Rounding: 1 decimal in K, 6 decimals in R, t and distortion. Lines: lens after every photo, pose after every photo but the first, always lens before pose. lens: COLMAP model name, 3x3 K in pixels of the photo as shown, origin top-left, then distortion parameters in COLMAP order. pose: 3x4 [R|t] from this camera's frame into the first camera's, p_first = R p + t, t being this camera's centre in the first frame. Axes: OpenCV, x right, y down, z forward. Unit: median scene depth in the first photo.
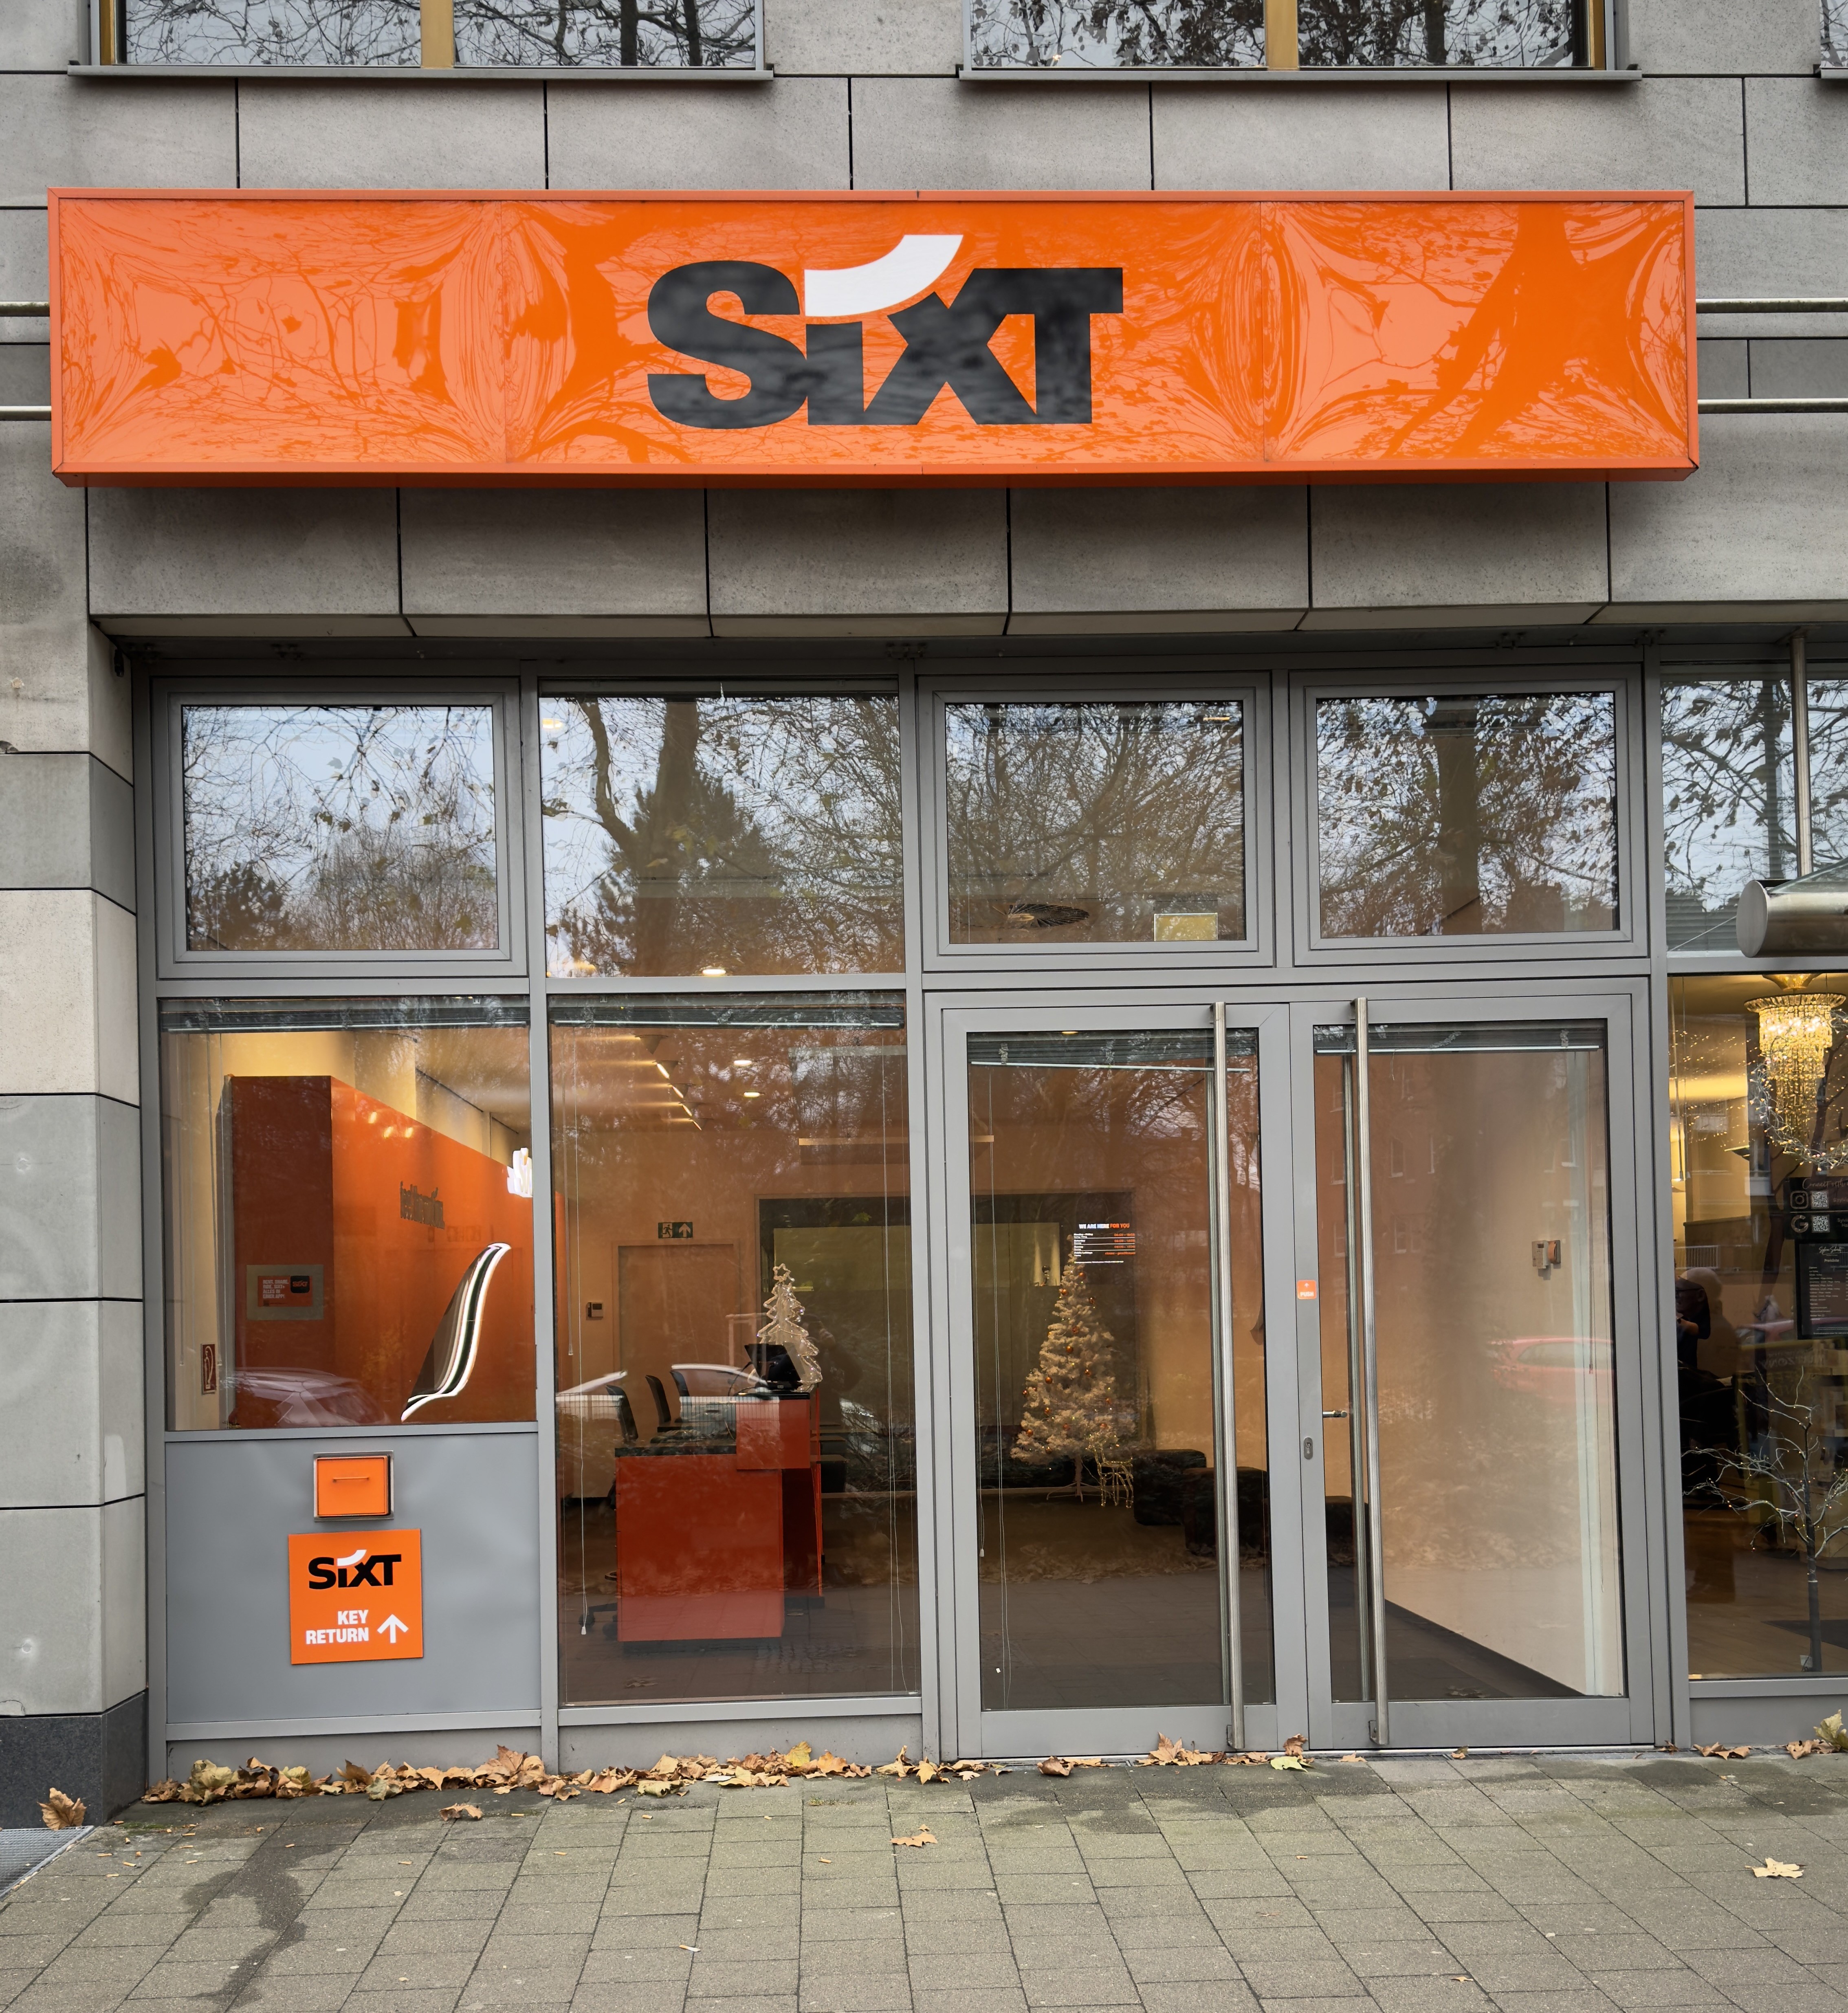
lens RADIAL K [[2148.6, 0, 876.5], [0, 2148.6, 1244.7], [0, 0, 1]] dist [0.114455, -0.199183]
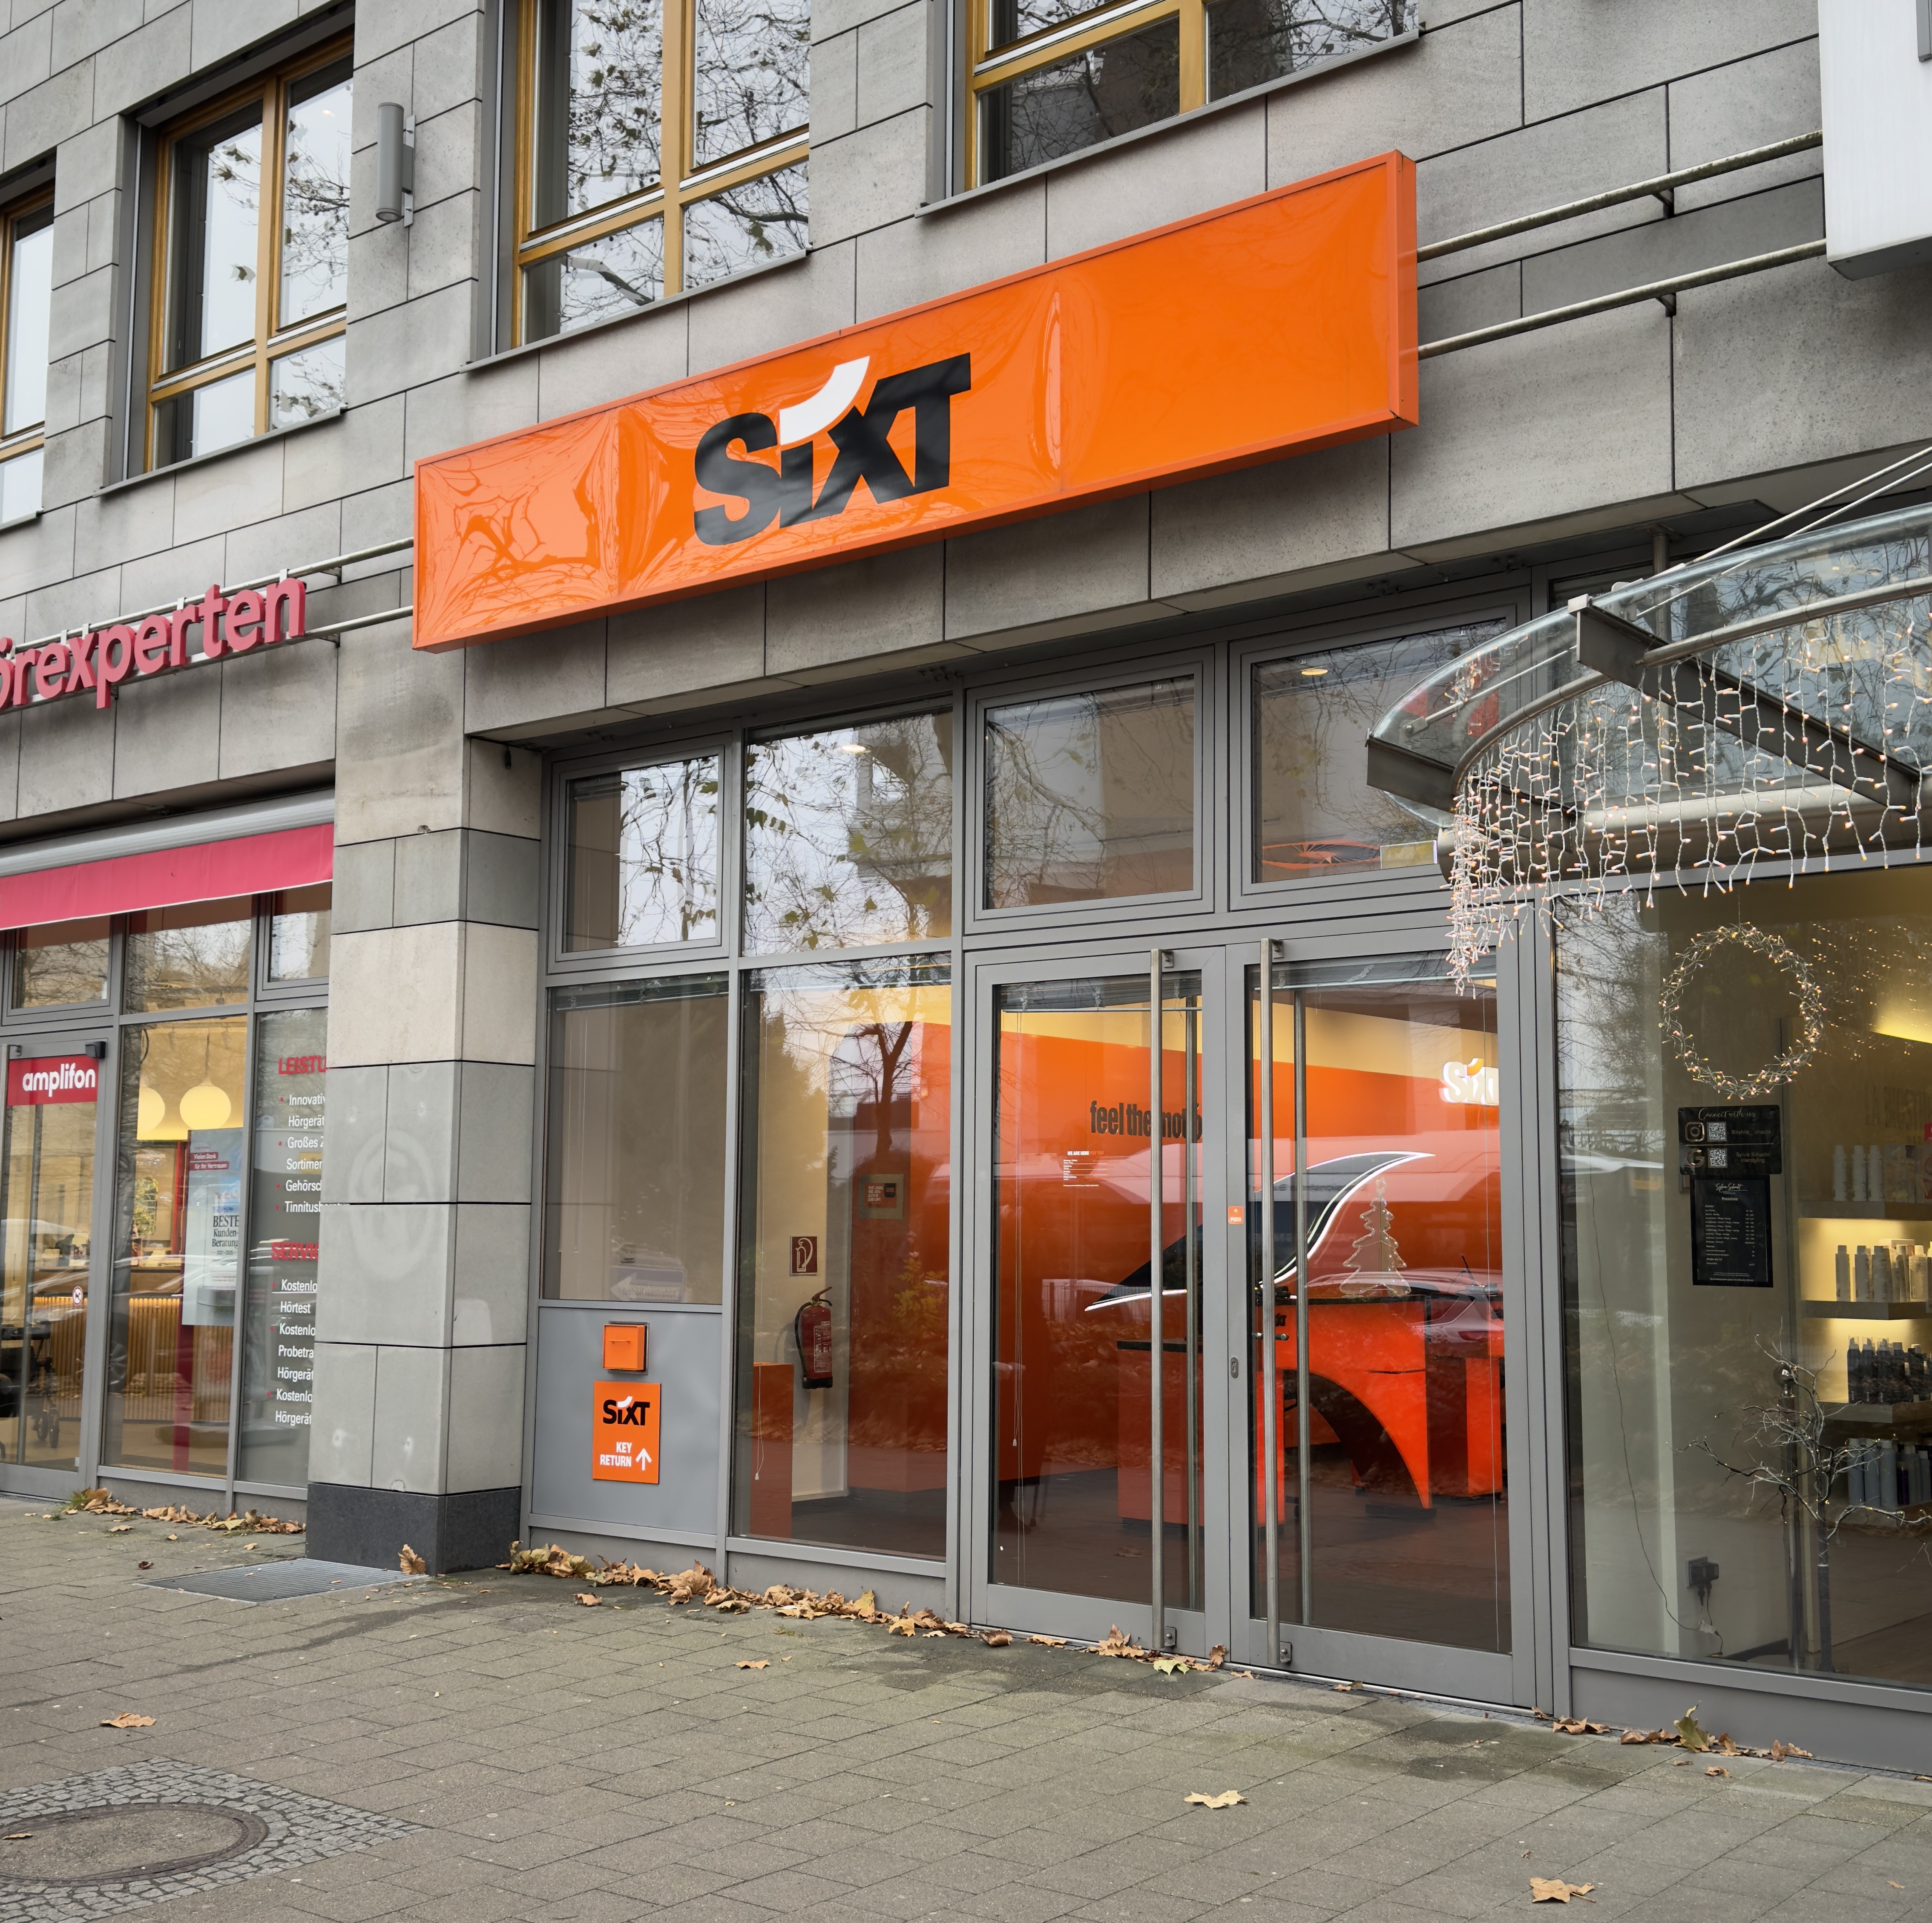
lens RADIAL K [[2259.0, 0, 966.0], [0, 2259.0, 961.5], [0, 0, 1]] dist [0.186907, -0.407708]
pose [[0.756840, -0.048618, -0.651790, 0.873121], [0.003819, 0.997542, -0.069974, -0.027356], [0.653589, 0.050469, 0.755165, 0.068792]]
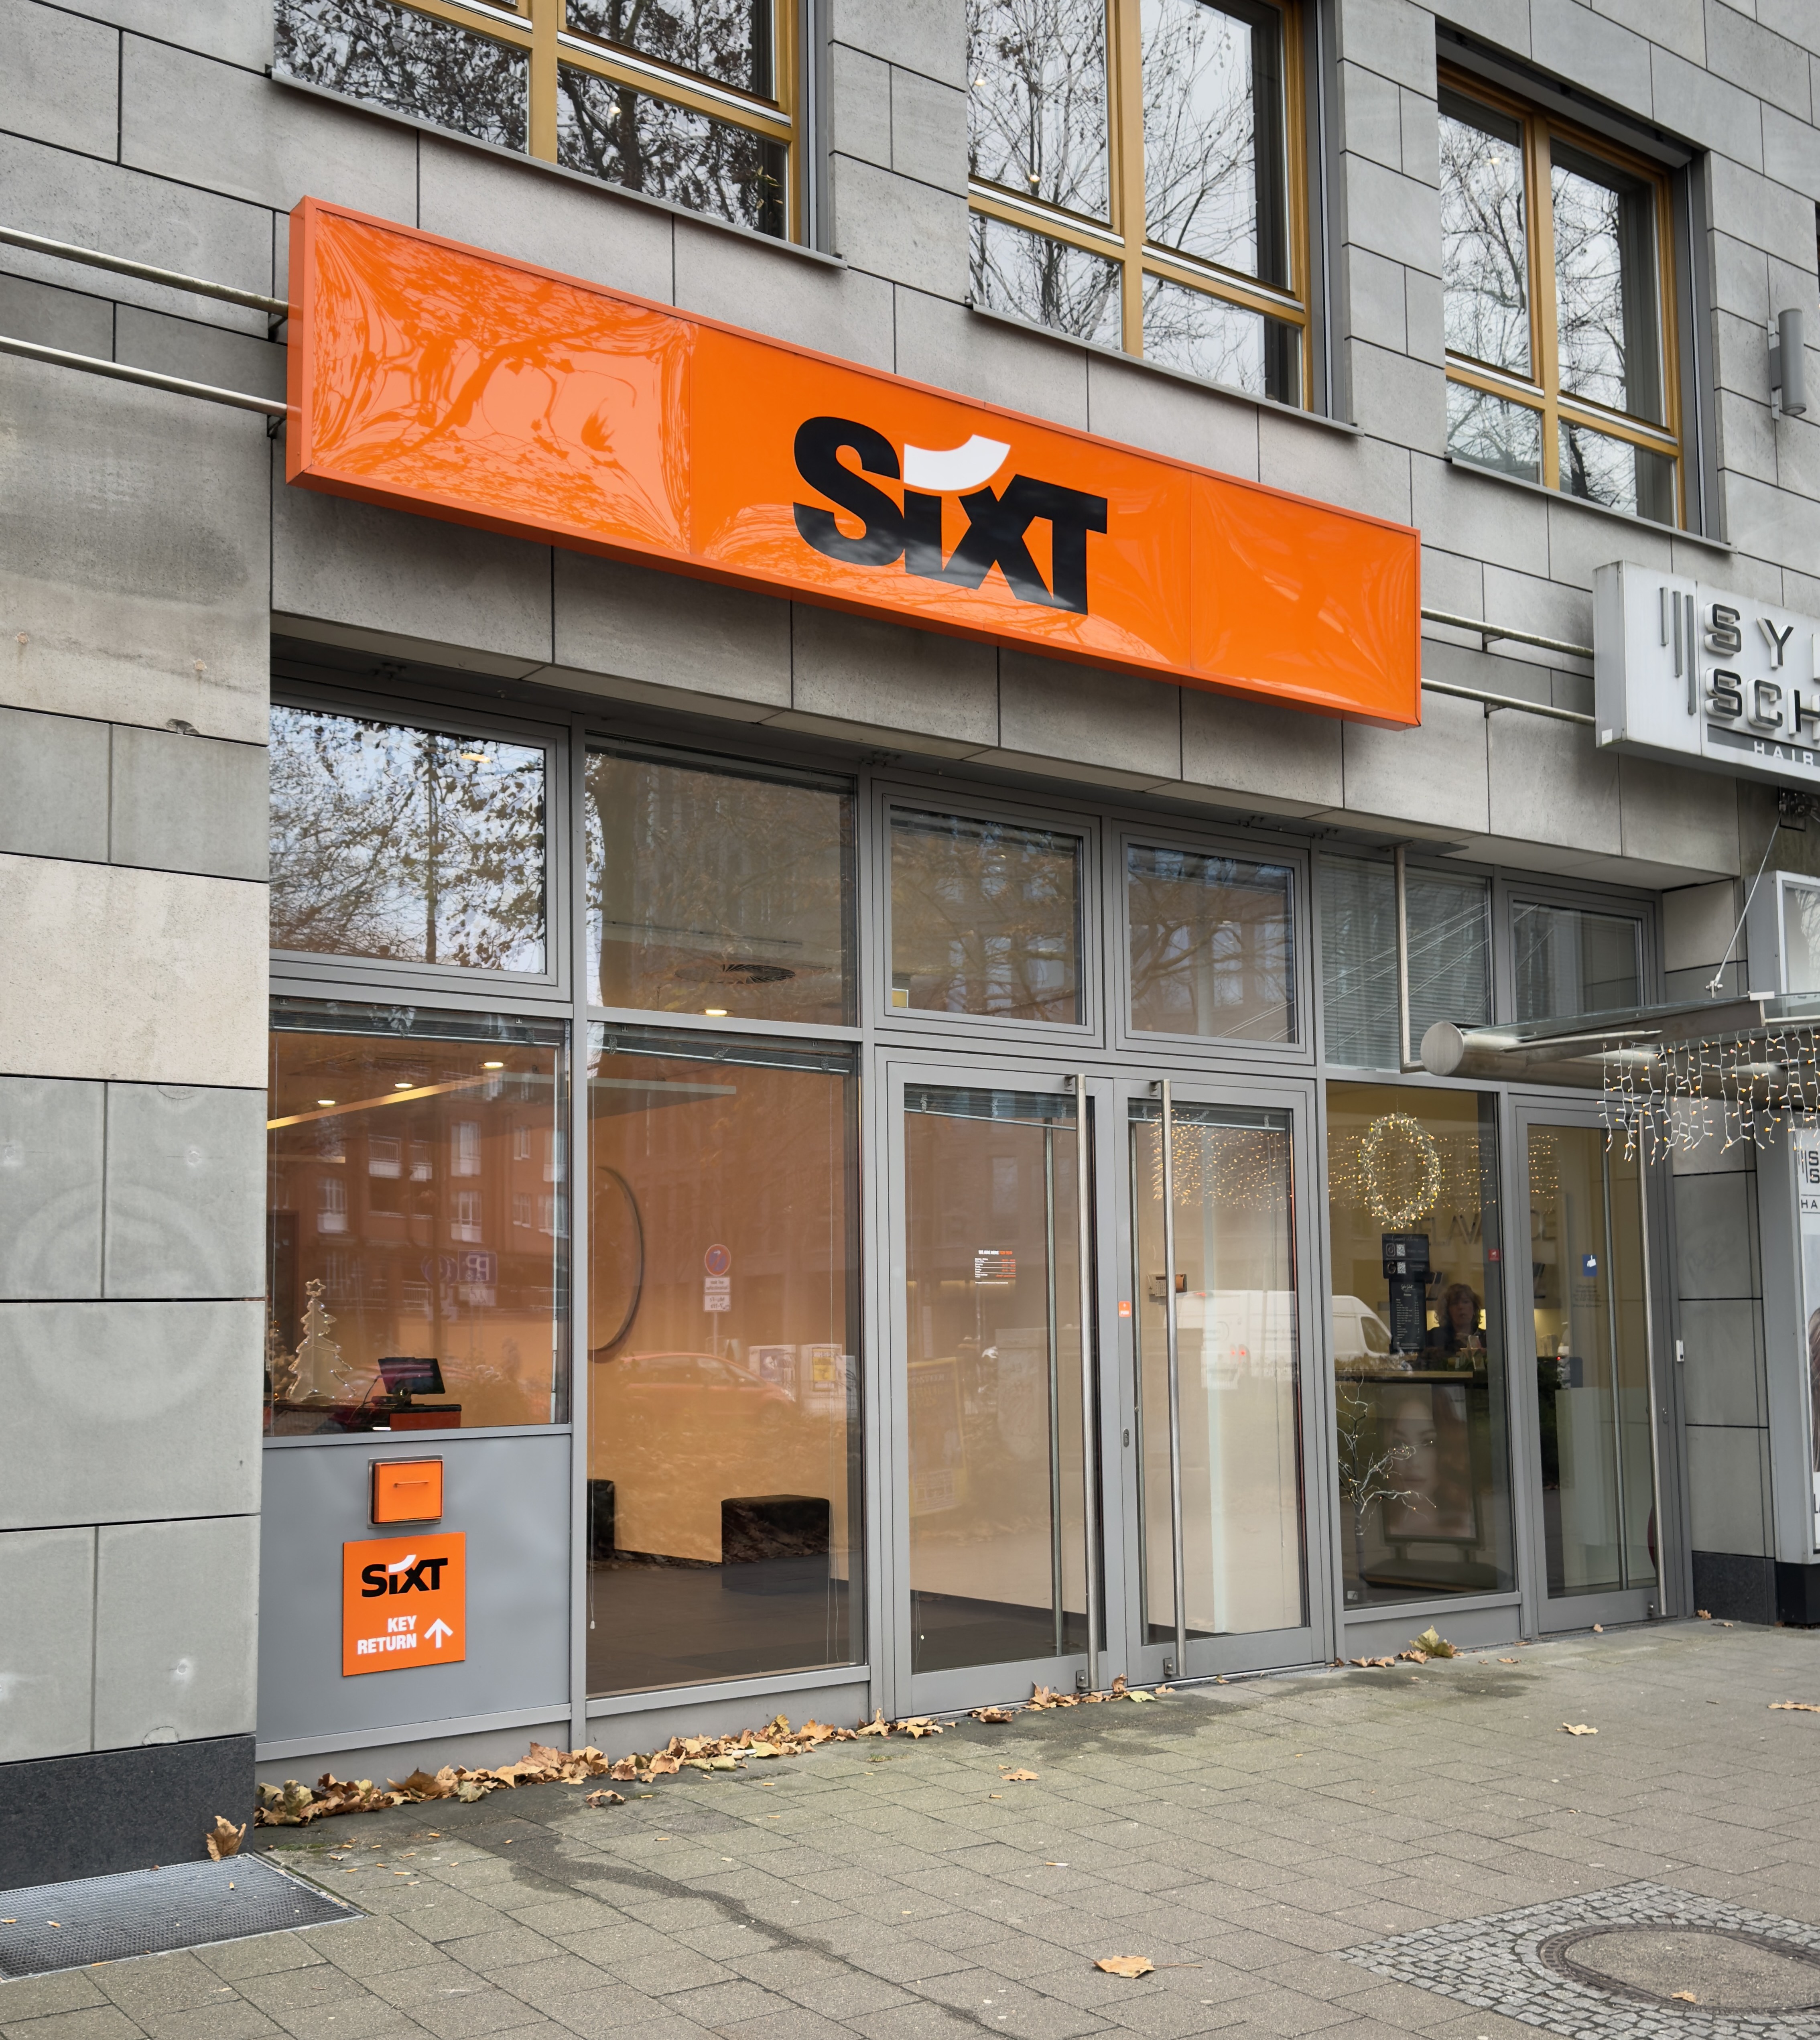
lens RADIAL K [[2222.7, 0, 830.9], [0, 2222.7, 1103.3], [0, 0, 1]] dist [0.198748, -0.554809]
pose [[0.834660, 0.066921, 0.546684, -0.684727], [-0.029439, 0.996593, -0.077049, 0.006936], [-0.549978, 0.048216, 0.833786, 0.013922]]
